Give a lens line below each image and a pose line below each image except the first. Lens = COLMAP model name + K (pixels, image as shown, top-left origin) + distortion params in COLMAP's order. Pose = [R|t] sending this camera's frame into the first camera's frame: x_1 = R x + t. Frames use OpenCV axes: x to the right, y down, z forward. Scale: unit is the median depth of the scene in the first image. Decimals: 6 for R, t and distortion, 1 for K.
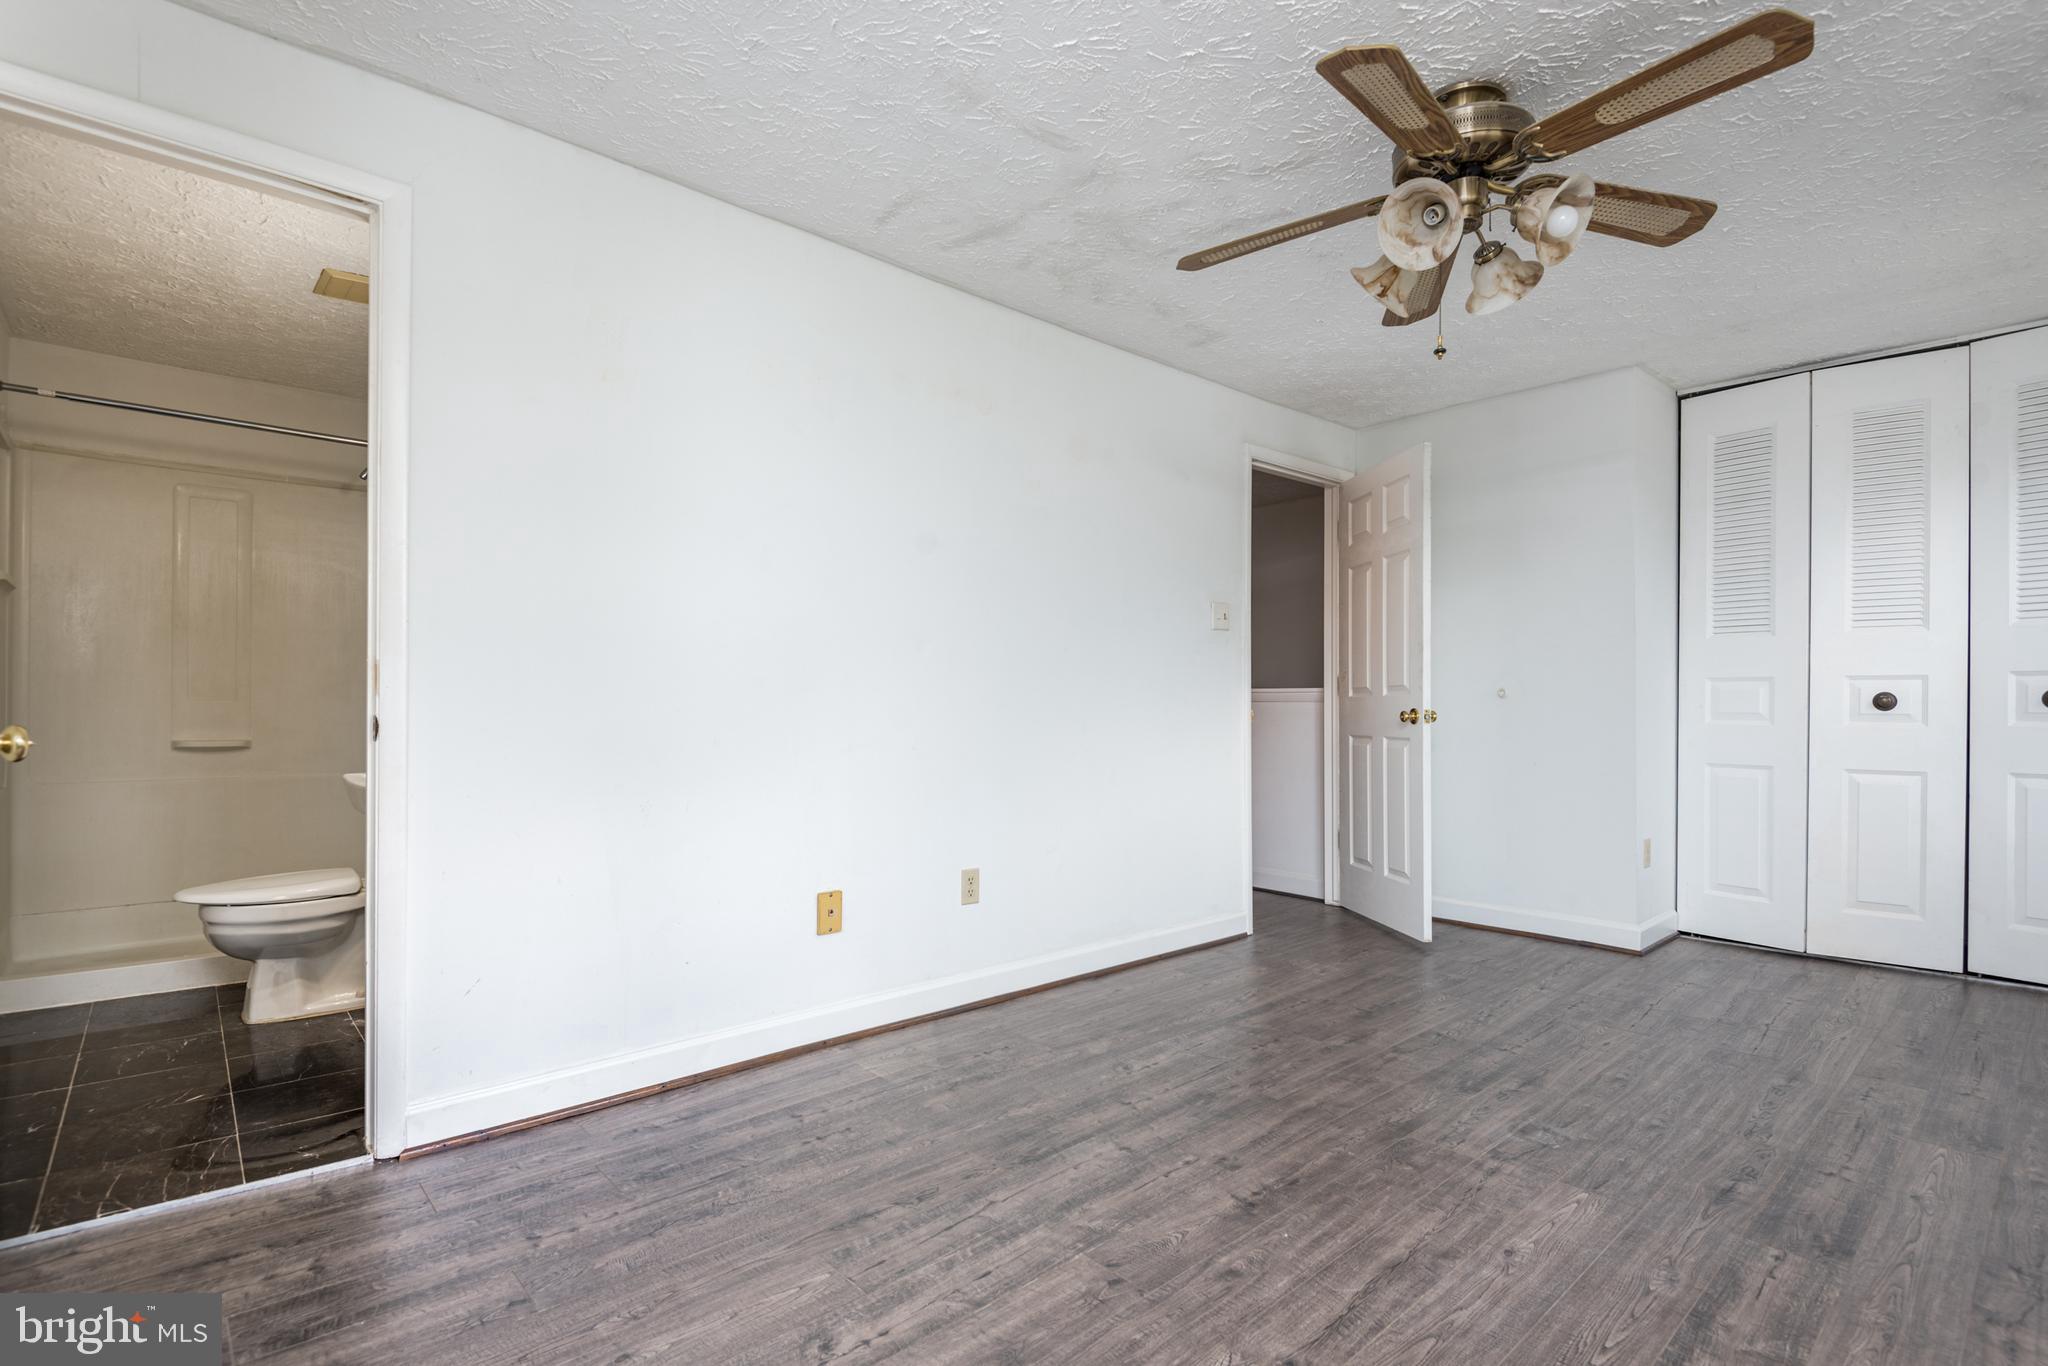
lens RADIAL K [[989.5, 0, 1027.9], [0, 989.5, 692.7], [0, 0, 1]] dist [0.017700, -0.019123]
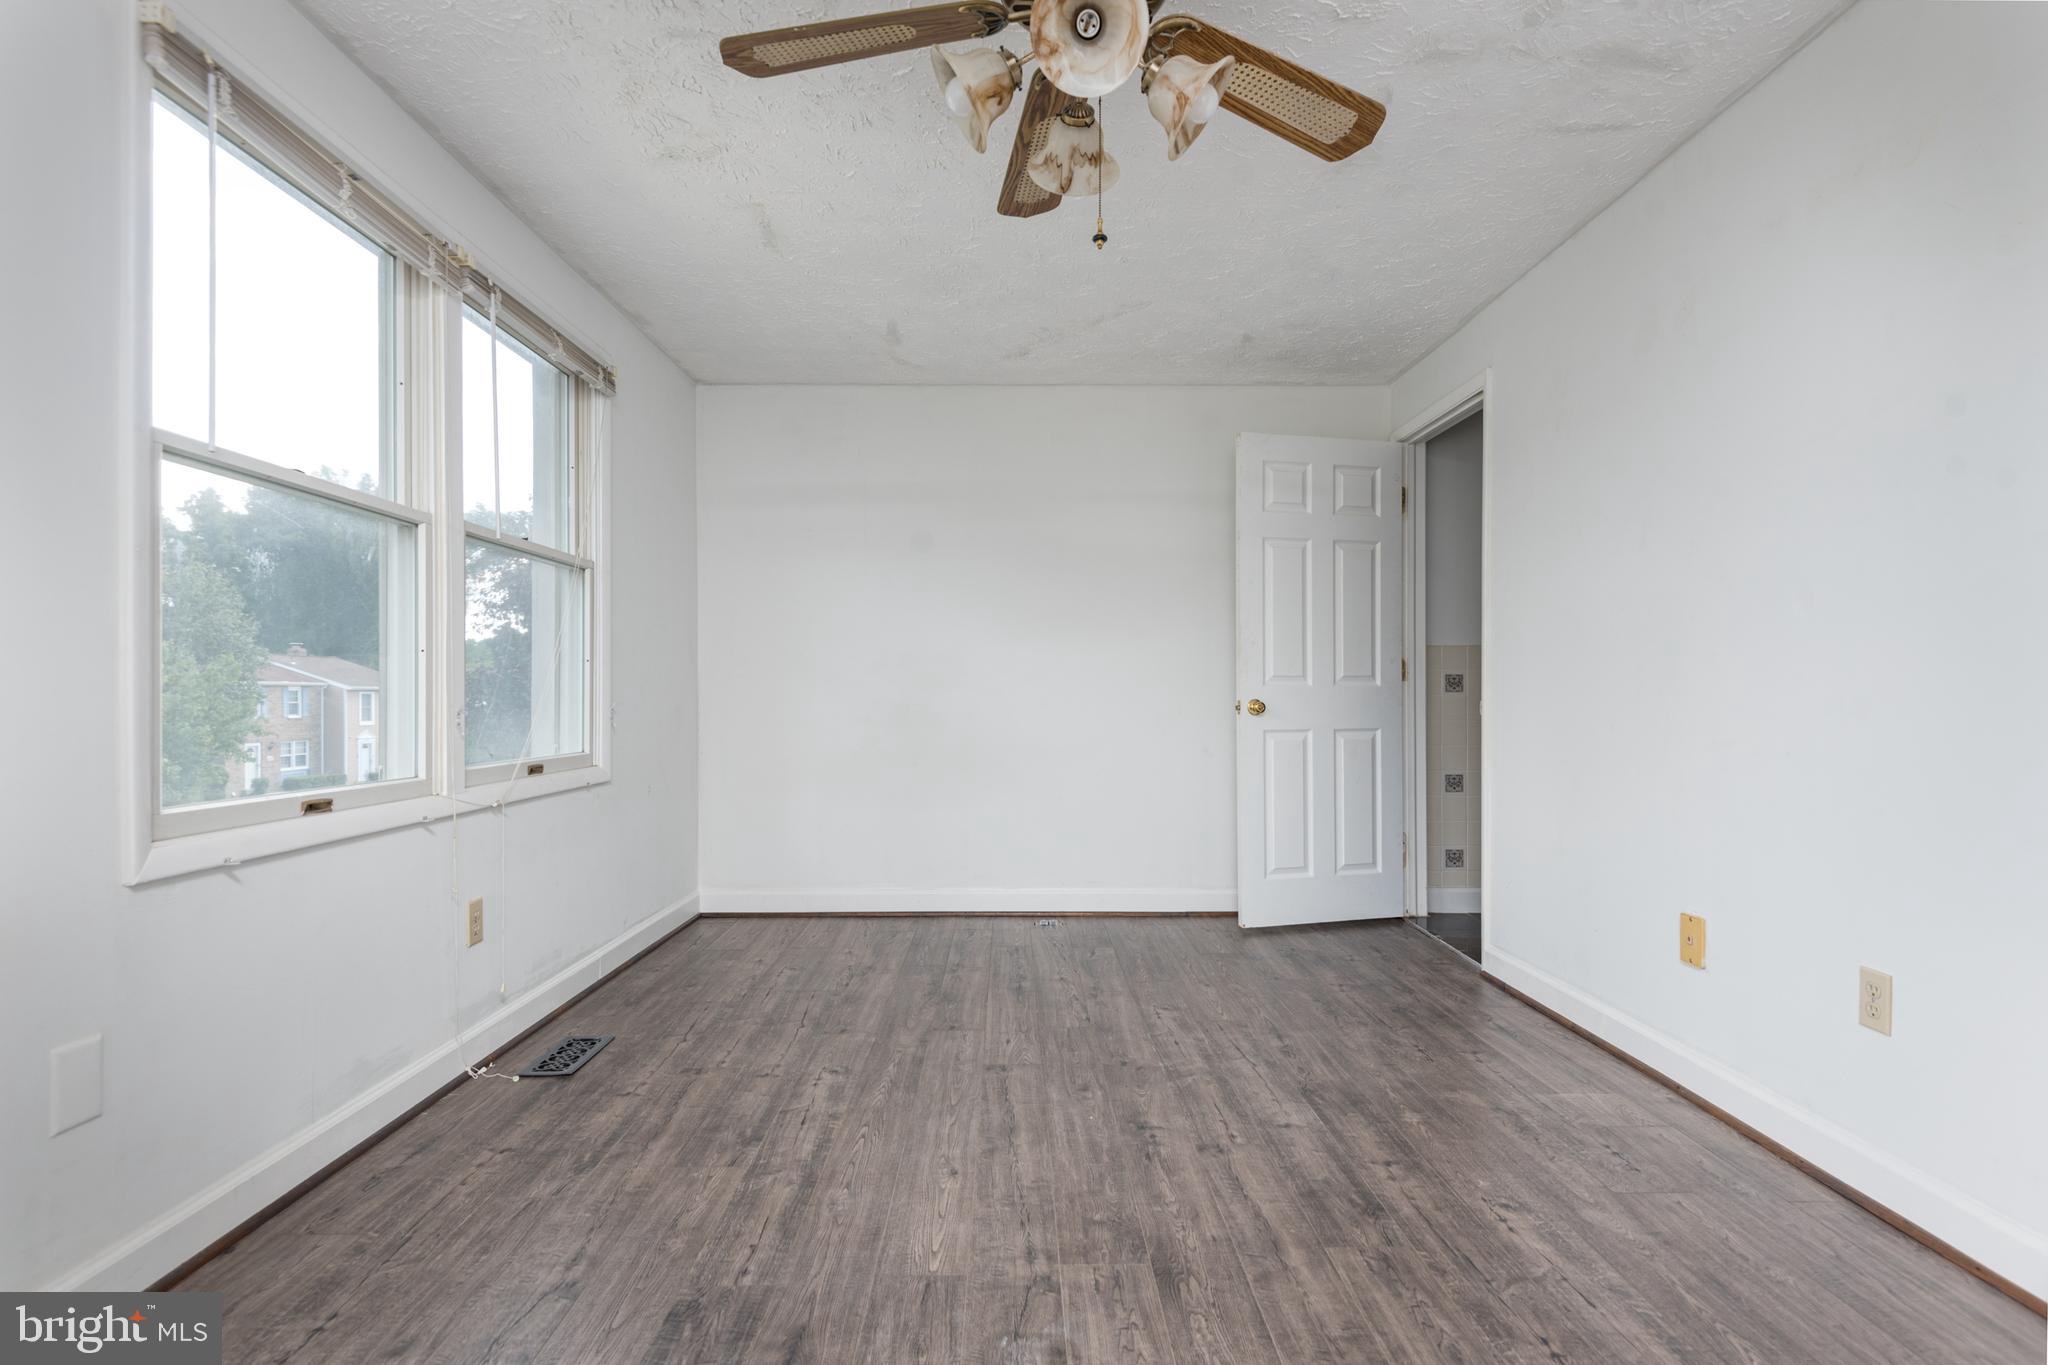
lens RADIAL K [[930.7, 0, 1024.0], [0, 930.7, 682.5], [0, 0, 1]] dist [0.000174, -0.000382]
pose [[-0.657375, -0.014807, -0.753418, 0.976663], [0.006794, 0.999650, -0.025573, 0.023832], [0.753533, -0.021930, -0.657044, 1.393346]]
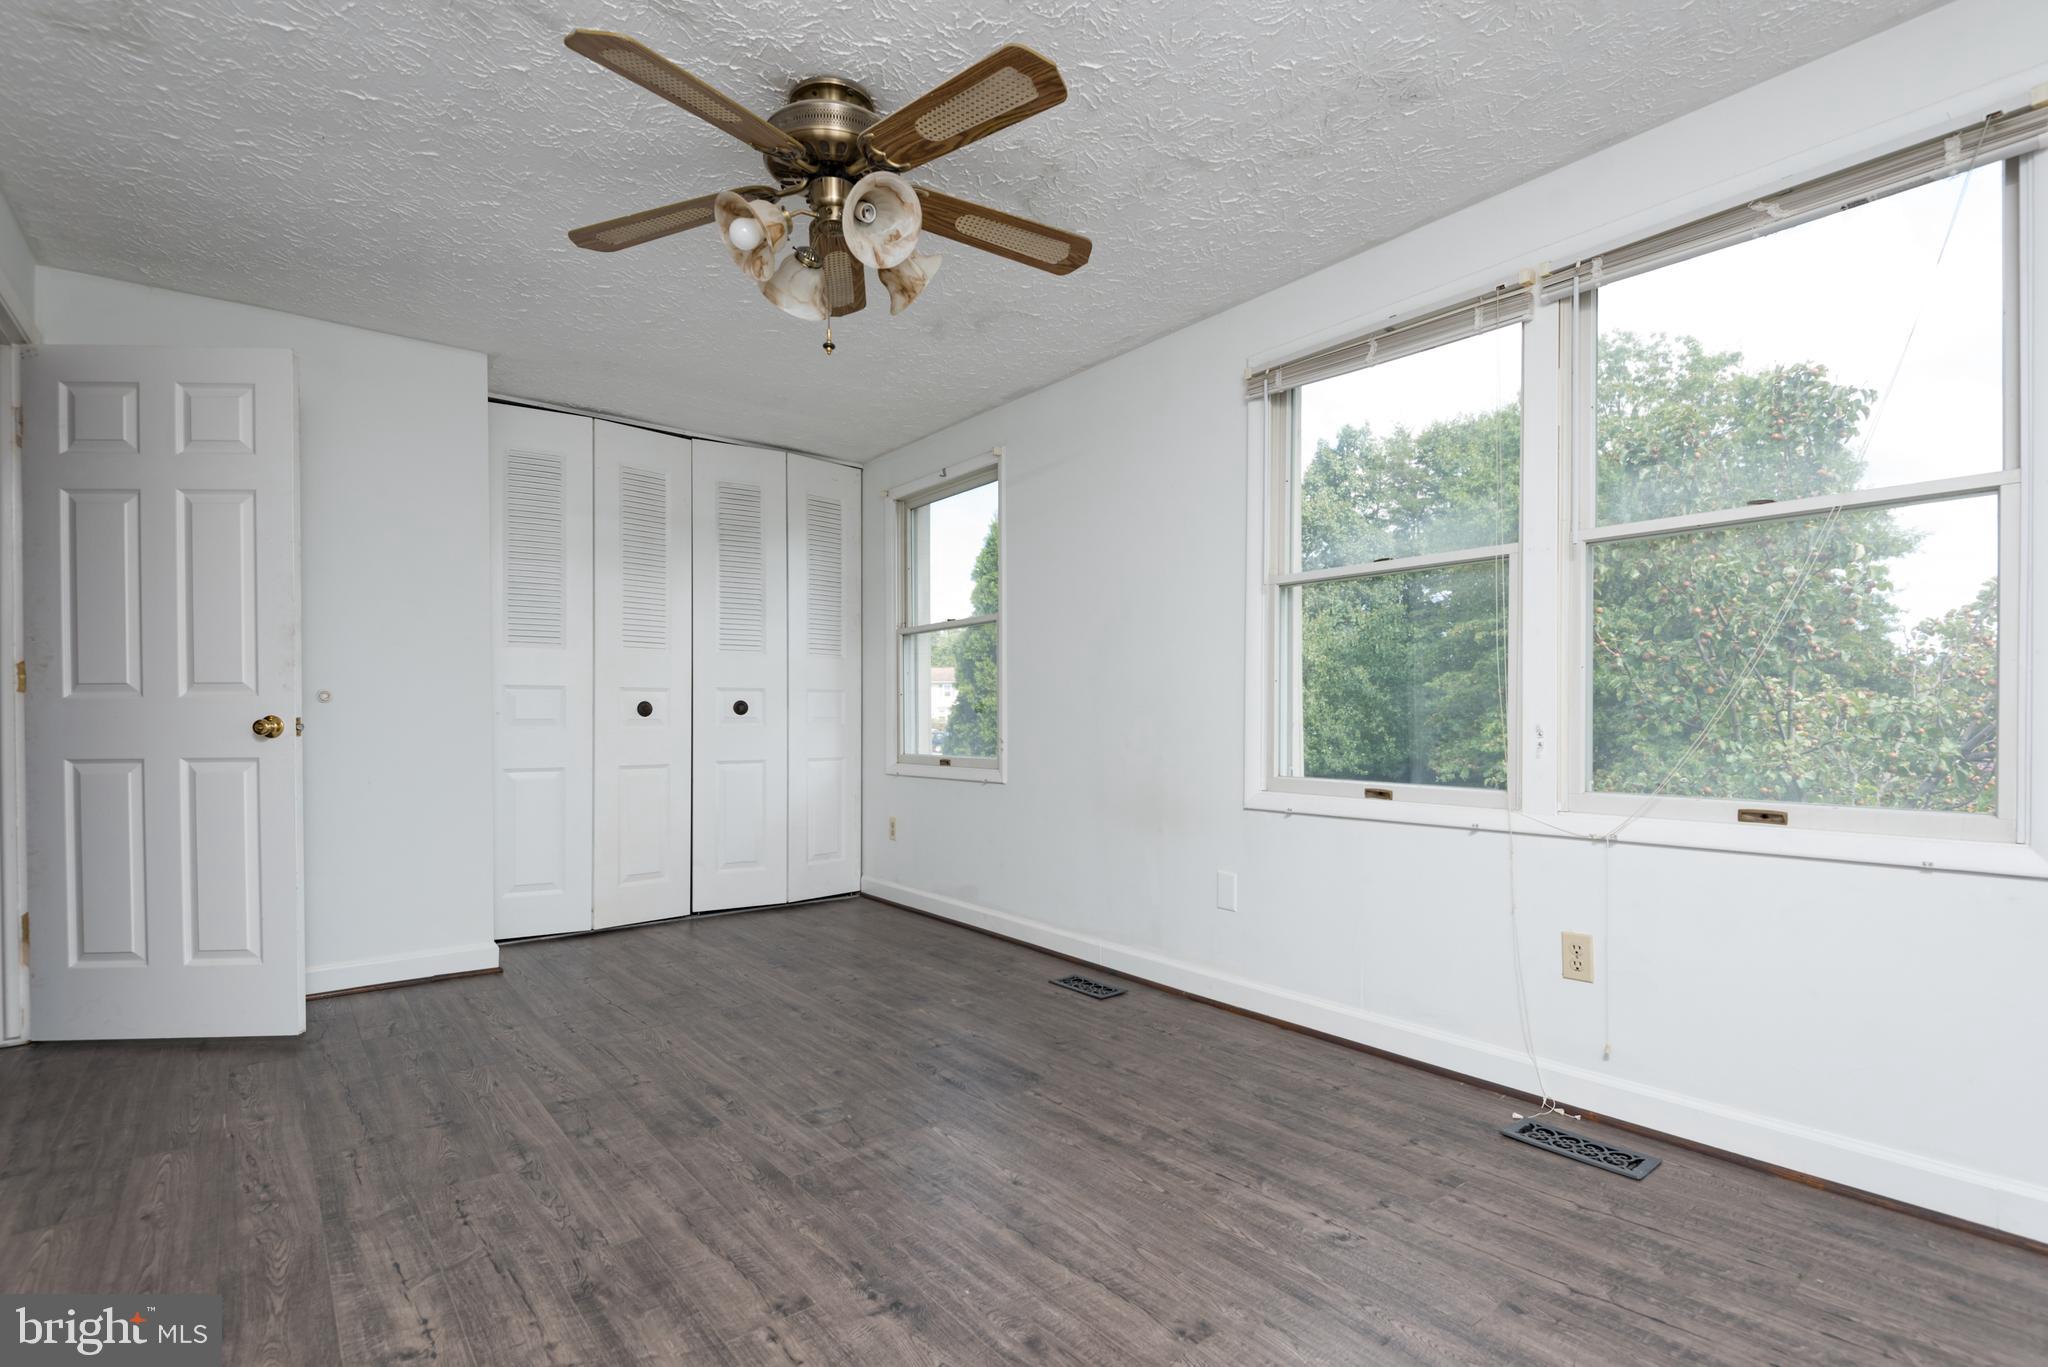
lens RADIAL K [[989.5, 0, 1027.9], [0, 989.5, 693.2], [0, 0, 1]] dist [0.017700, -0.019123]
pose [[0.047230, 0.017283, 0.998734, -0.529598], [-0.009108, 0.999816, -0.016871, 0.012030], [-0.998843, -0.008300, 0.047379, 0.736227]]
